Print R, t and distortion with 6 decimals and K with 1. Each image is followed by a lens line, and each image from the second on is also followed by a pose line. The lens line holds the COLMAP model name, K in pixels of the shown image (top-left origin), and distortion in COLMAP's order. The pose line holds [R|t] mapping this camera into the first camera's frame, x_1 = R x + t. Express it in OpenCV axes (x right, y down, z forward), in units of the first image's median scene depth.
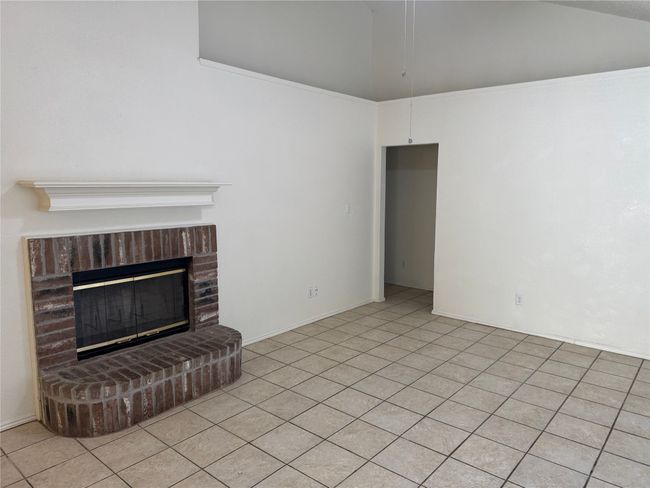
lens RADIAL K [[453.8, 0, 323.8], [0, 453.8, 237.3], [0, 0, 1]] dist [0.060833, -0.072535]
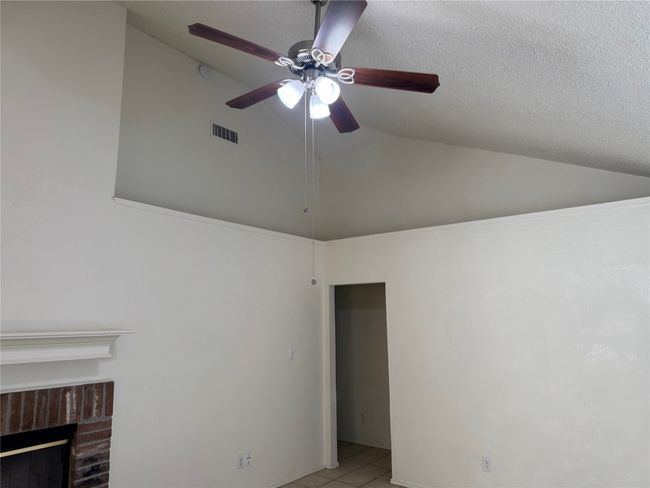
lens RADIAL K [[453.8, 0, 325.8], [0, 453.8, 241.3], [0, 0, 1]] dist [0.060833, -0.072535]
pose [[0.998978, -0.003867, 0.045032, 0.117038], [0.016604, 0.958069, -0.286057, -0.026847], [-0.042037, 0.286512, 0.957154, 0.103804]]
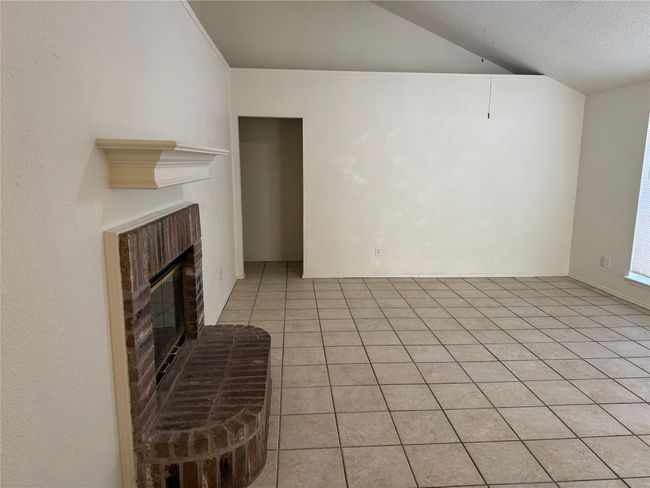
lens RADIAL K [[453.8, 0, 321.8], [0, 453.8, 243.5], [0, 0, 1]] dist [0.060833, -0.072535]
pose [[0.715613, -0.121215, 0.687899, -0.660700], [0.078737, 0.992549, 0.092988, -0.014678], [-0.694045, -0.012380, 0.719825, 0.279612]]
